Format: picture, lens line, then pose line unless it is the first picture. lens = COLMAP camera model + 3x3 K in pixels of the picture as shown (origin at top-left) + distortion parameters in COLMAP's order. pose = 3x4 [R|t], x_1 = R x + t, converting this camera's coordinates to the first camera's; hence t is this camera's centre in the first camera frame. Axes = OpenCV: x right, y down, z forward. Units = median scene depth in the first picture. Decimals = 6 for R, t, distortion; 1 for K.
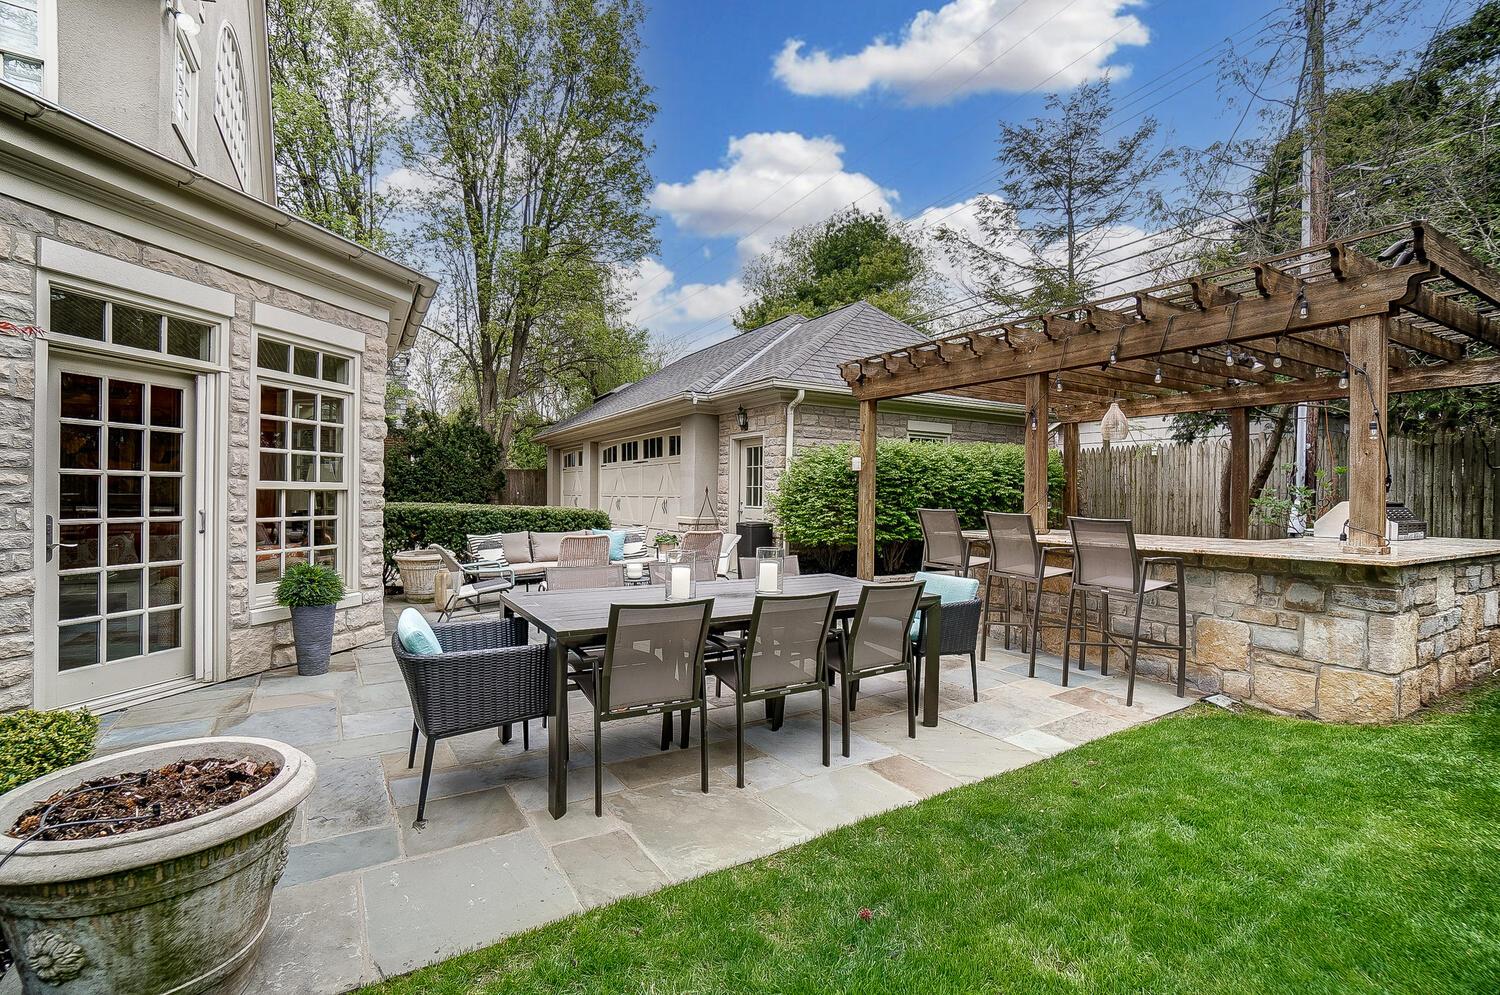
lens RADIAL K [[675.5, 0, 755.1], [0, 675.5, 501.9], [0, 0, 1]] dist [-0.031051, 0.003369]
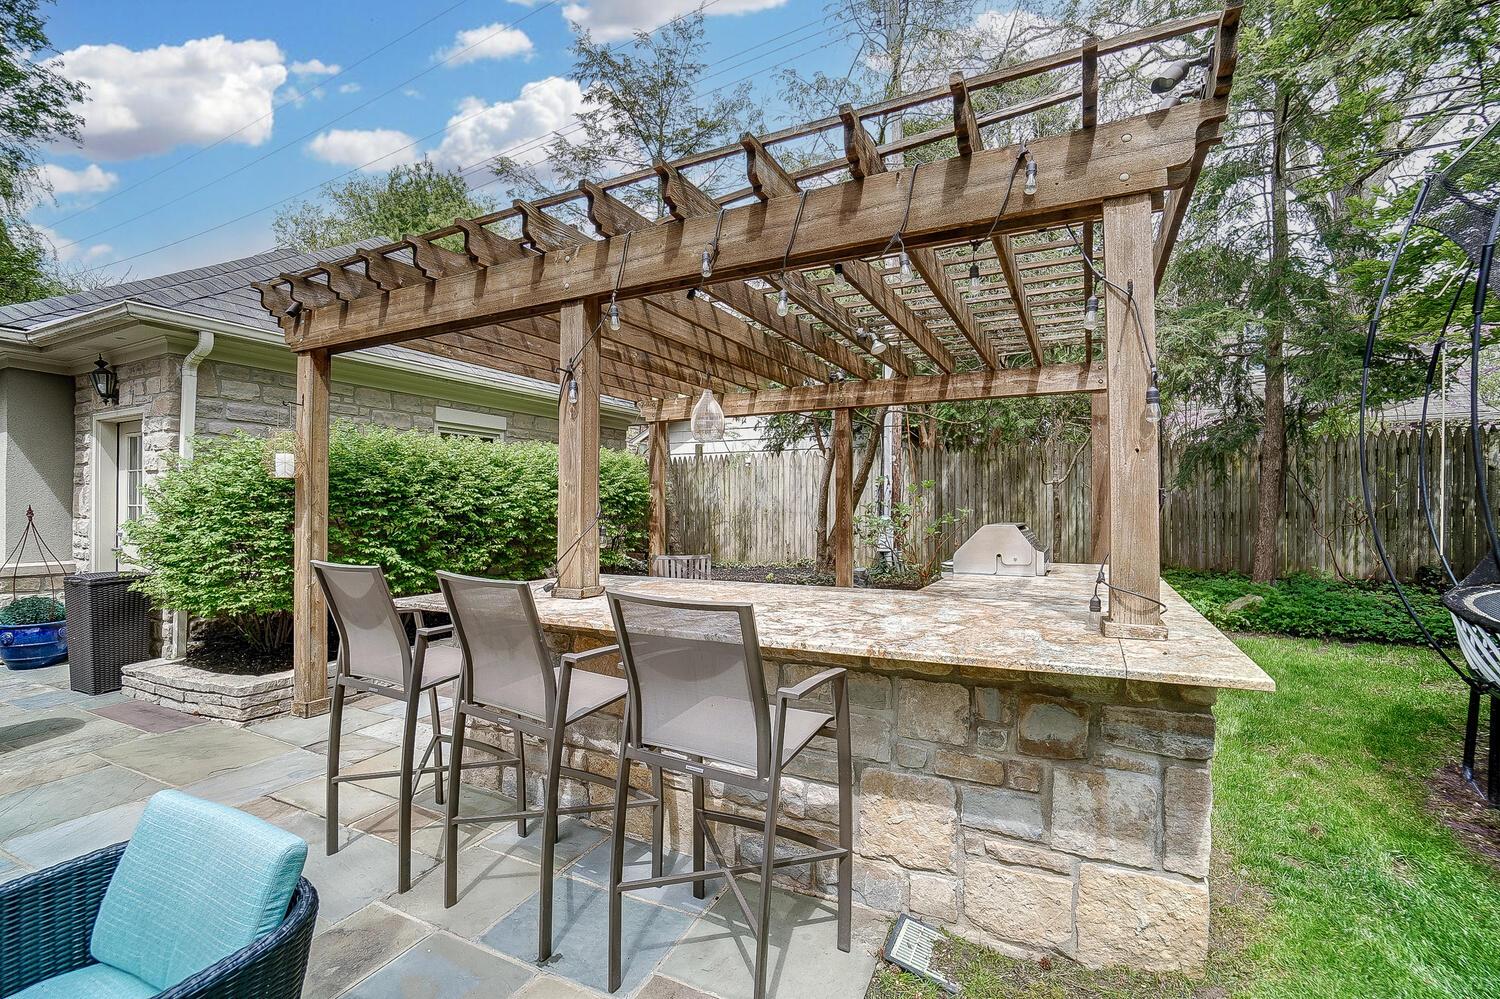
lens RADIAL K [[675.5, 0, 750.7], [0, 675.5, 503.9], [0, 0, 1]] dist [-0.031051, 0.003369]
pose [[0.849554, -0.006043, 0.527468, 0.181512], [0.014438, 0.999826, -0.011799, -0.013315], [-0.527305, 0.017639, 0.849493, 0.340932]]
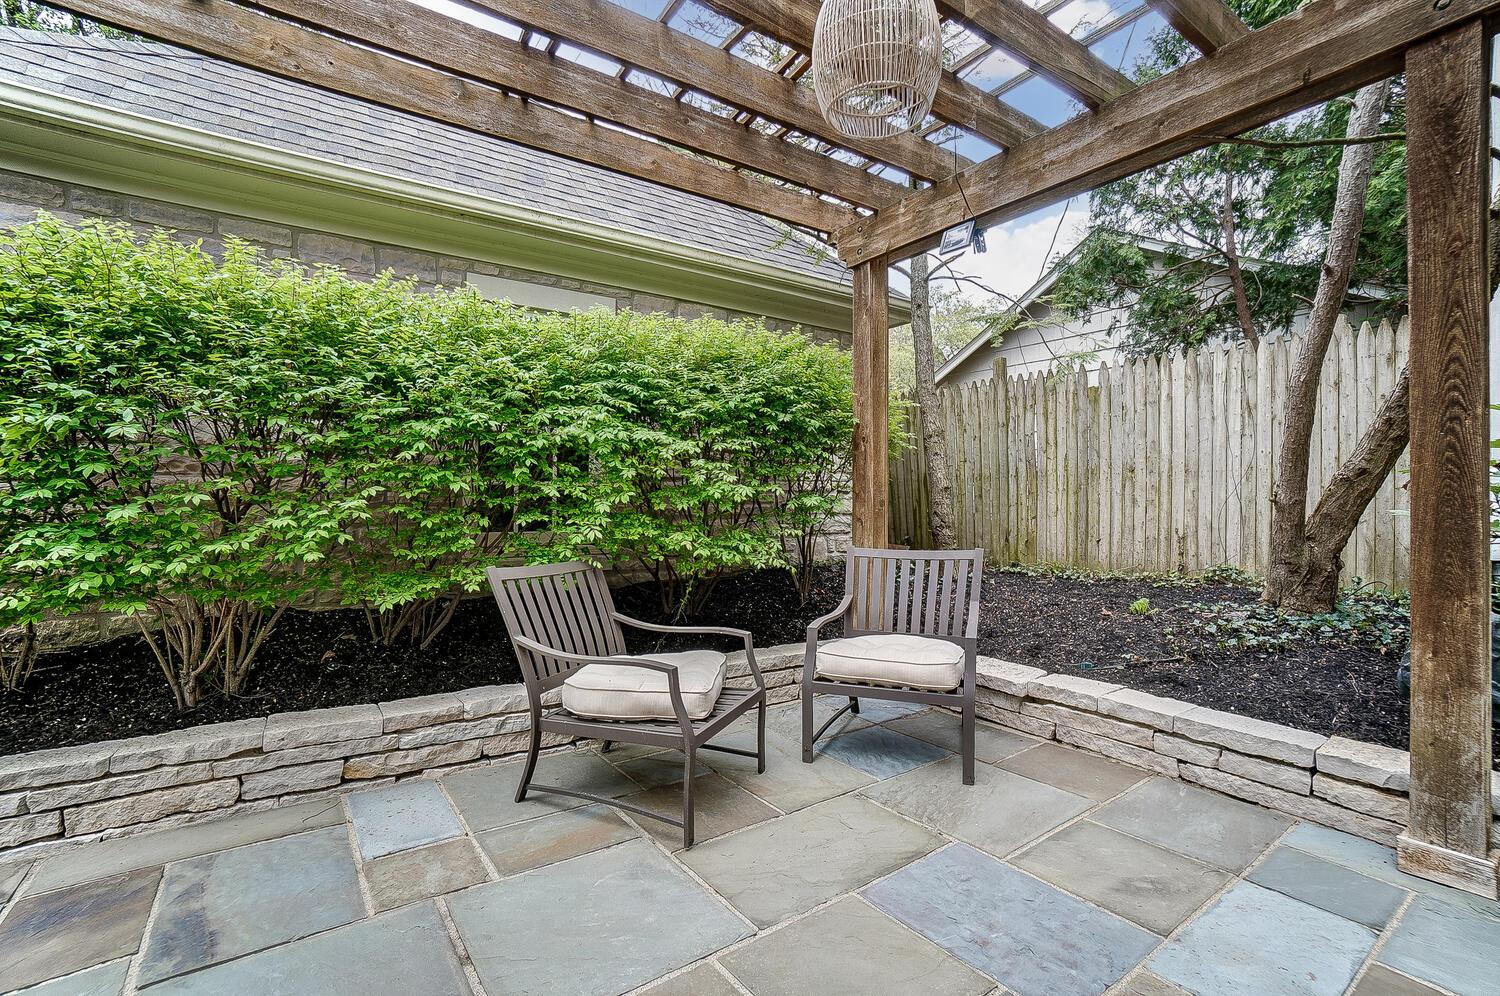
lens RADIAL K [[675.5, 0, 747.2], [0, 675.5, 498.6], [0, 0, 1]] dist [-0.031051, 0.003369]
pose [[0.998413, -0.005176, 0.056070, 0.480613], [0.006012, 0.999873, -0.014748, 0.021635], [-0.055987, 0.015062, 0.998318, 0.798712]]
